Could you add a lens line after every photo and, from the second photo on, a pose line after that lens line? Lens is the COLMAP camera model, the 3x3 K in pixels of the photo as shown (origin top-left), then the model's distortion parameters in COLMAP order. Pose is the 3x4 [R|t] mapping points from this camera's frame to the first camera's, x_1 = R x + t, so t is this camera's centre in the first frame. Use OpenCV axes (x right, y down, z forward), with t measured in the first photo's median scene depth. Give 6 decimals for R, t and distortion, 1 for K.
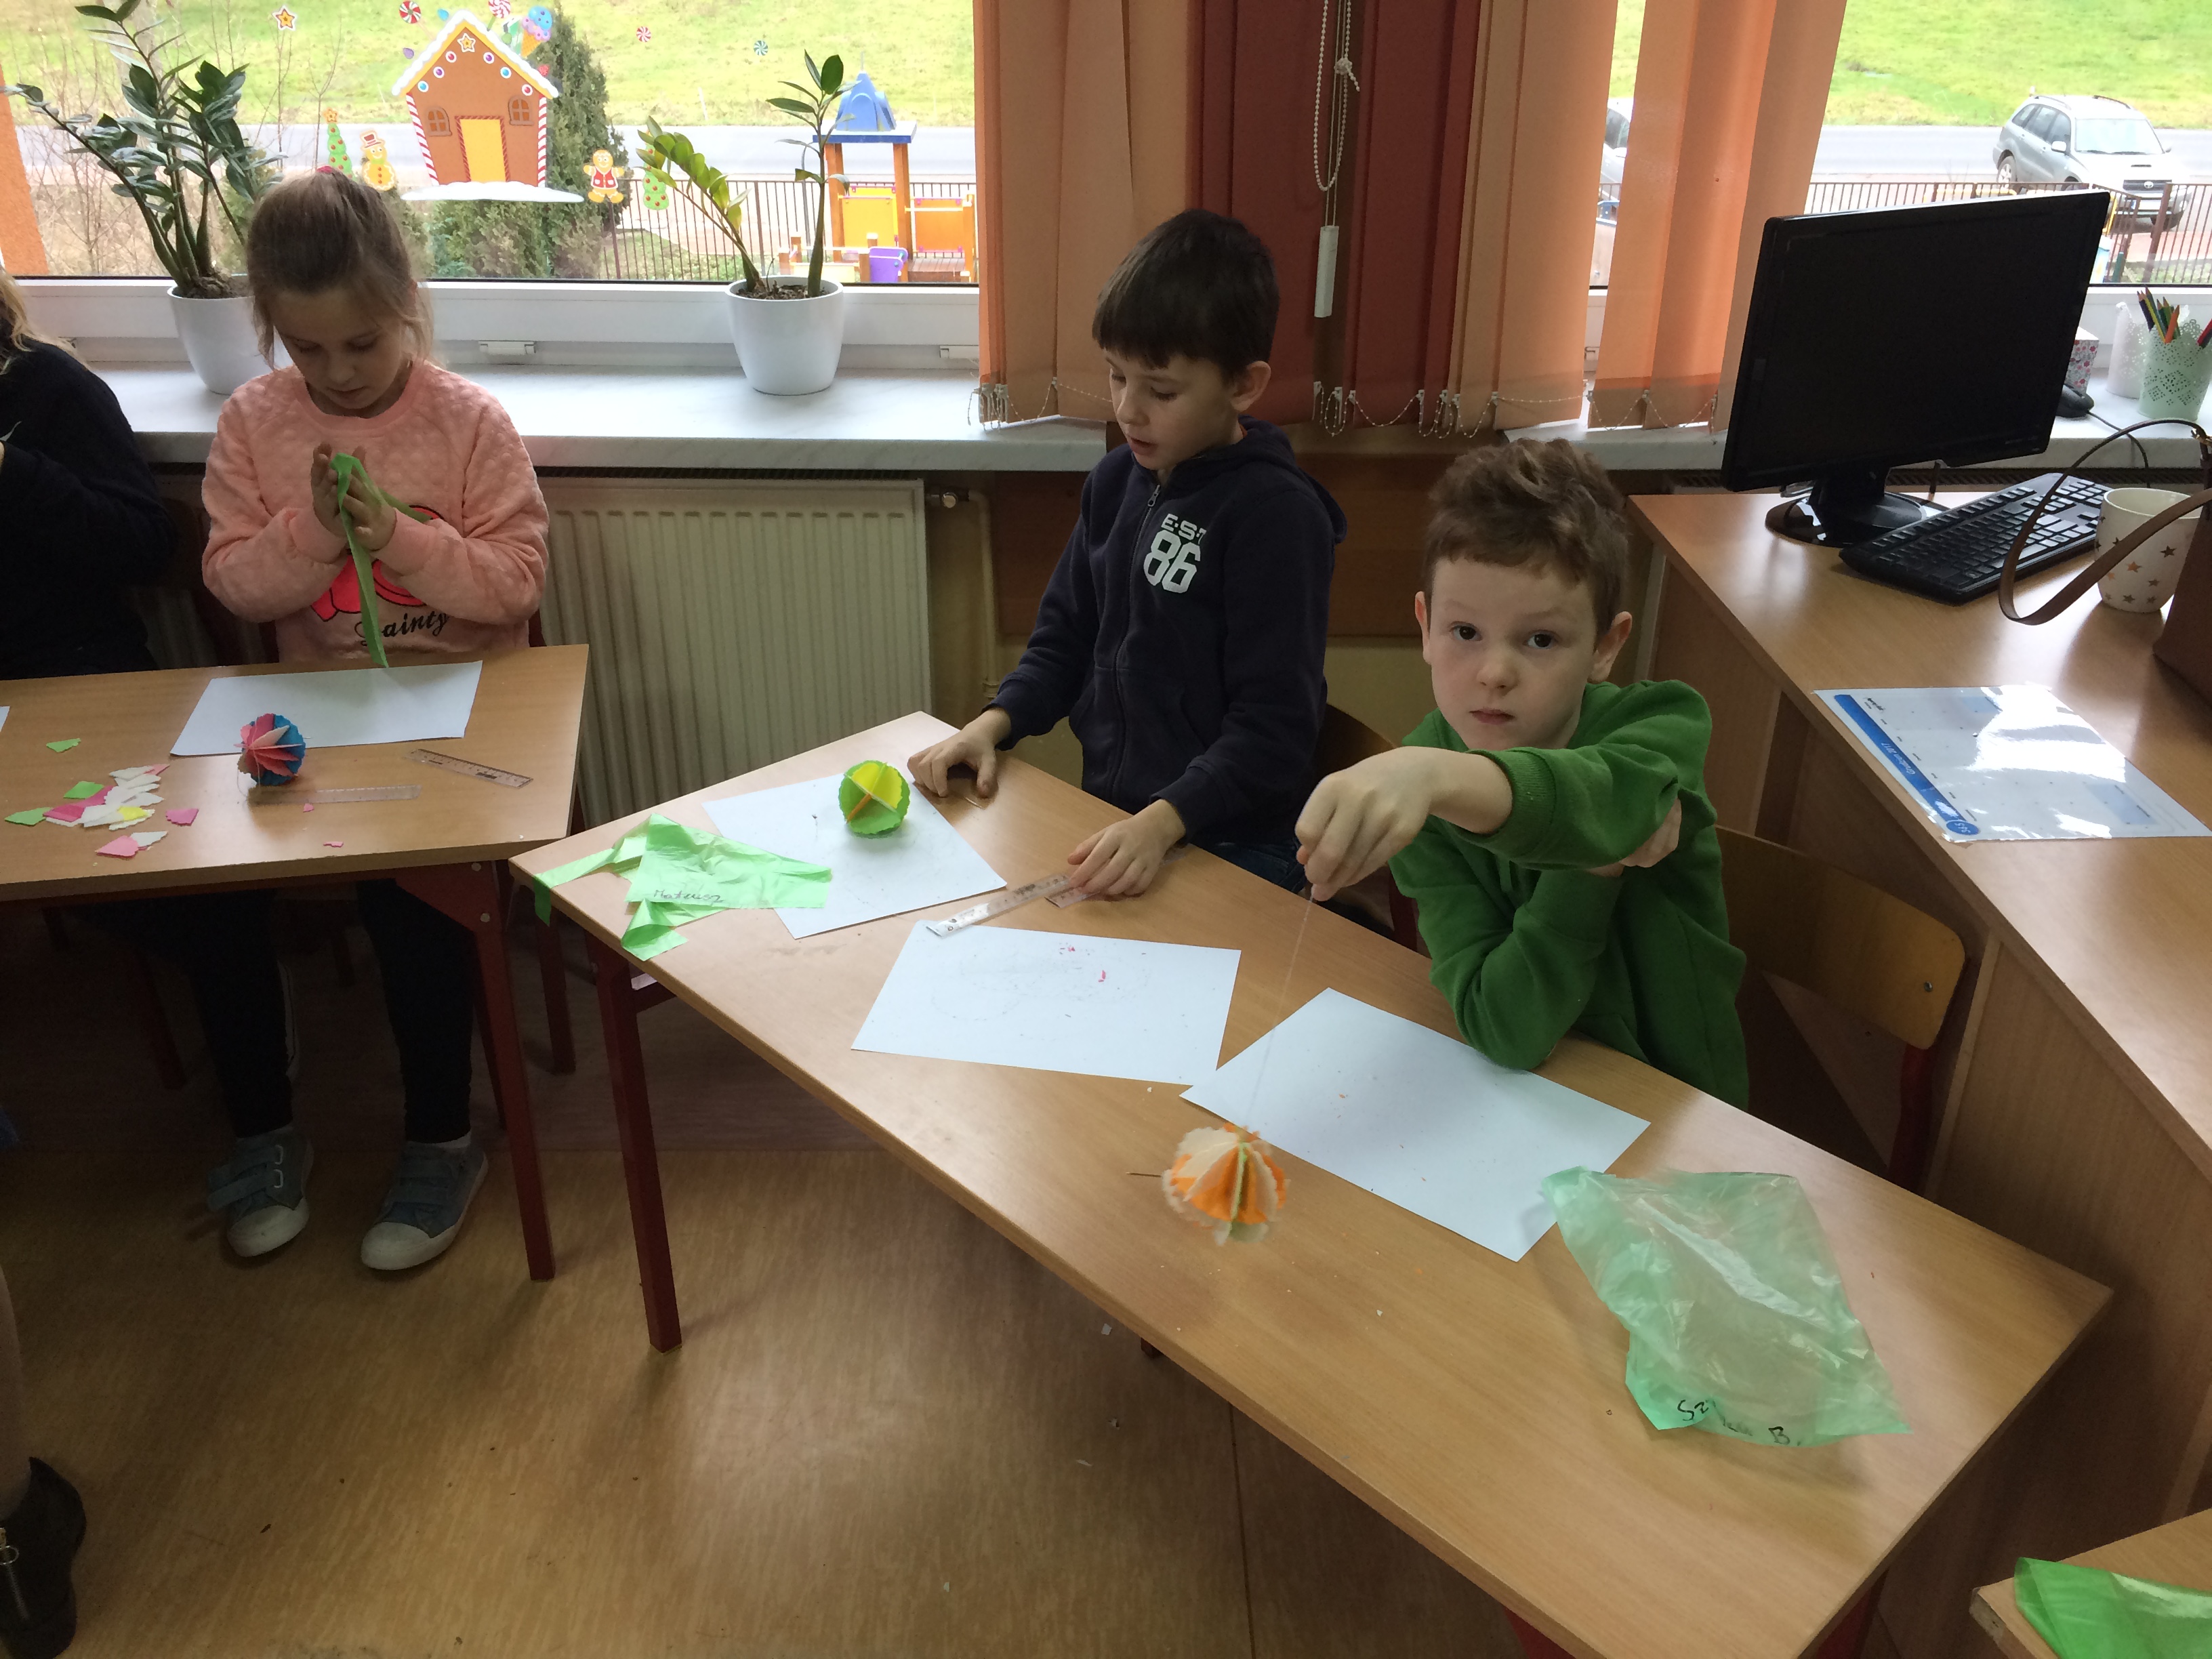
lens RADIAL K [[1901.9, 0, 1106.0], [0, 1901.9, 829.5], [0, 0, 1]] dist [0.000631, 0.002147]
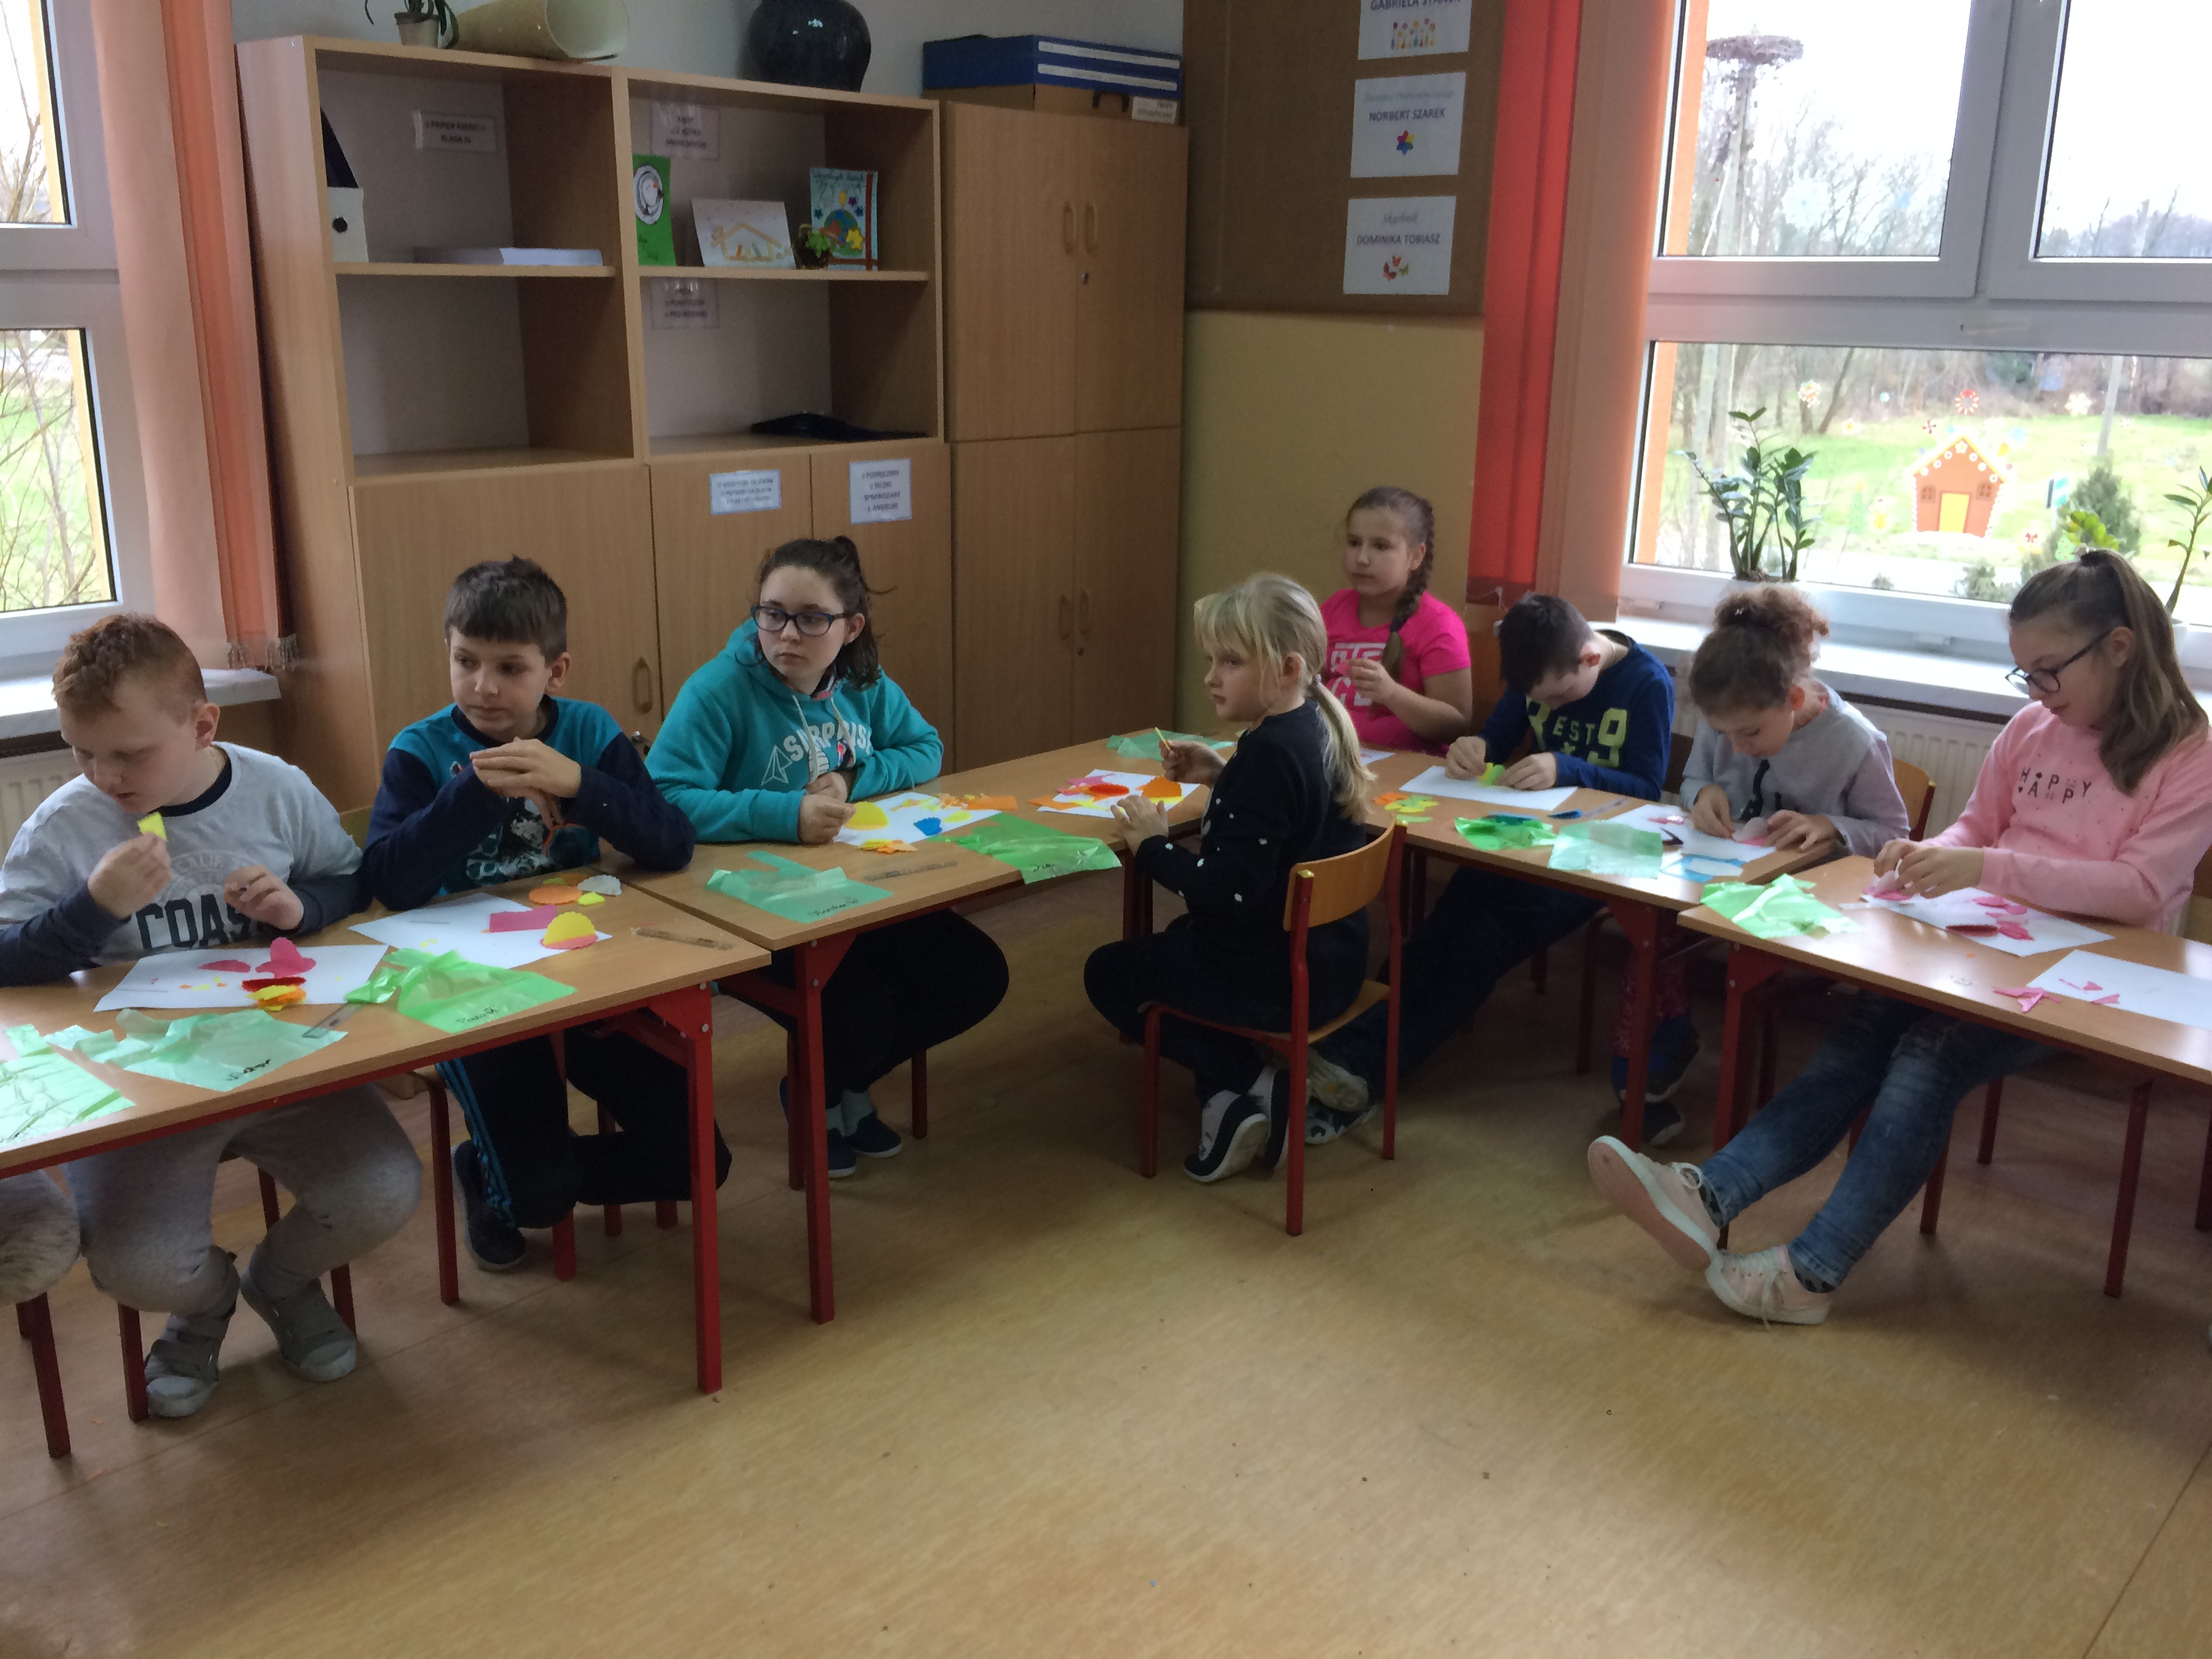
lens RADIAL K [[1901.9, 0, 1106.0], [0, 1901.9, 829.5], [0, 0, 1]] dist [0.000631, 0.002147]
pose [[0.735361, 0.192358, -0.649803, 0.214727], [-0.325424, 0.941312, -0.089620, 0.240933], [0.594428, 0.277364, 0.754801, -0.486733]]
